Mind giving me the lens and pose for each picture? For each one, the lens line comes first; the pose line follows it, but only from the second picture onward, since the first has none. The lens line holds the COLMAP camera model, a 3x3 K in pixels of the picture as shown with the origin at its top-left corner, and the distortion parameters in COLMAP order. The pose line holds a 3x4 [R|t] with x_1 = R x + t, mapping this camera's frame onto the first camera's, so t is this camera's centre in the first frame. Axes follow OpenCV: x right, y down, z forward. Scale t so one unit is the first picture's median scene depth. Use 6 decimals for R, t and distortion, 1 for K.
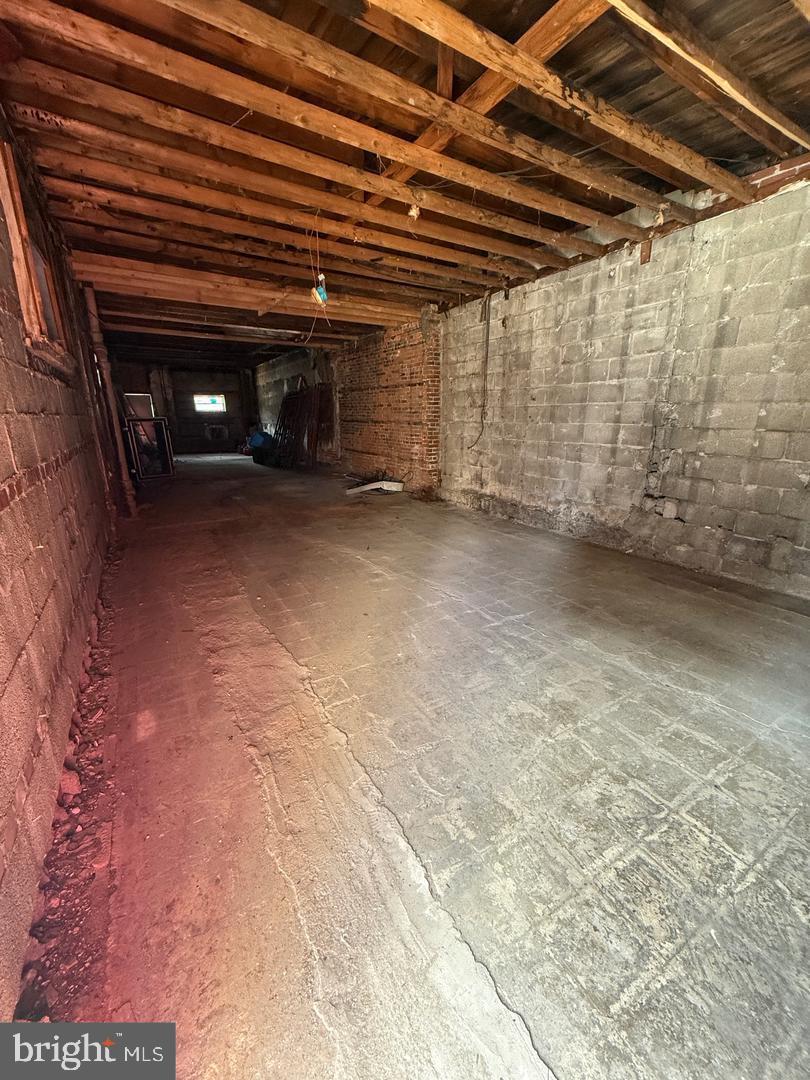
lens RADIAL K [[431.4, 0, 403.0], [0, 431.4, 540.9], [0, 0, 1]] dist [-0.000455, 0.000071]
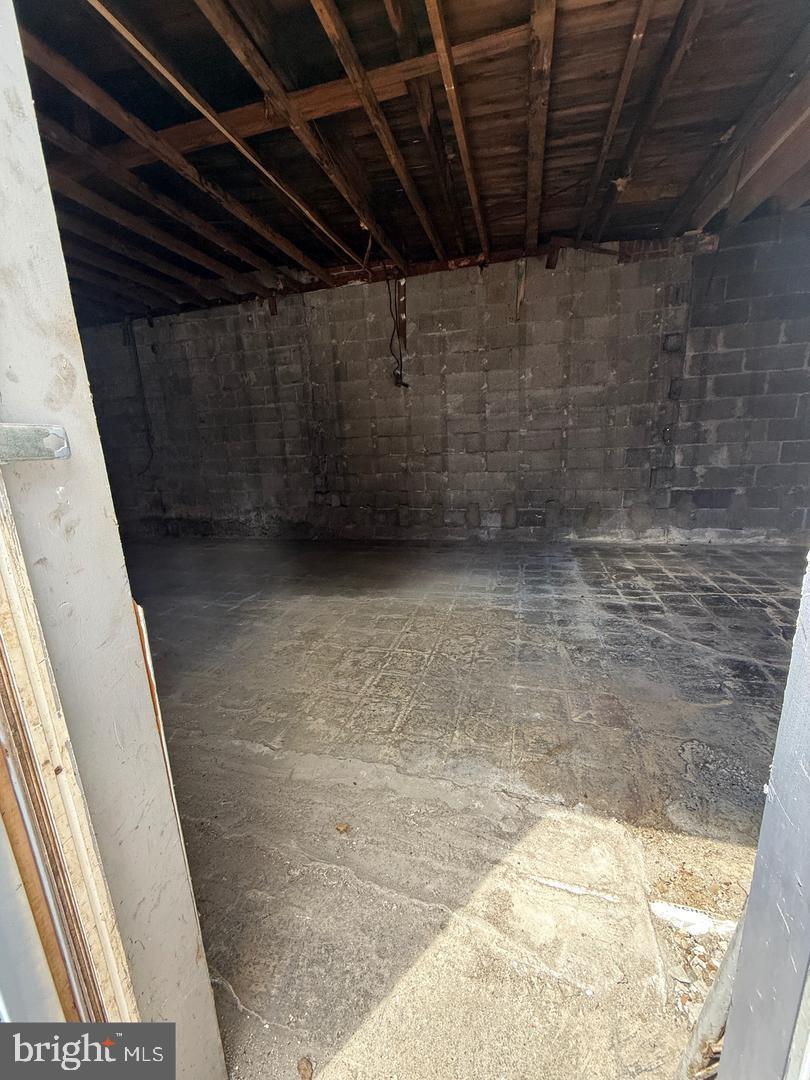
lens RADIAL K [[431.4, 0, 404.3], [0, 431.4, 539.0], [0, 0, 1]] dist [-0.000455, 0.000071]
pose [[0.728363, -0.184114, 0.659992, -0.144197], [0.232398, 0.972508, 0.014821, 0.086345], [-0.644576, 0.142586, 0.751126, -0.135307]]
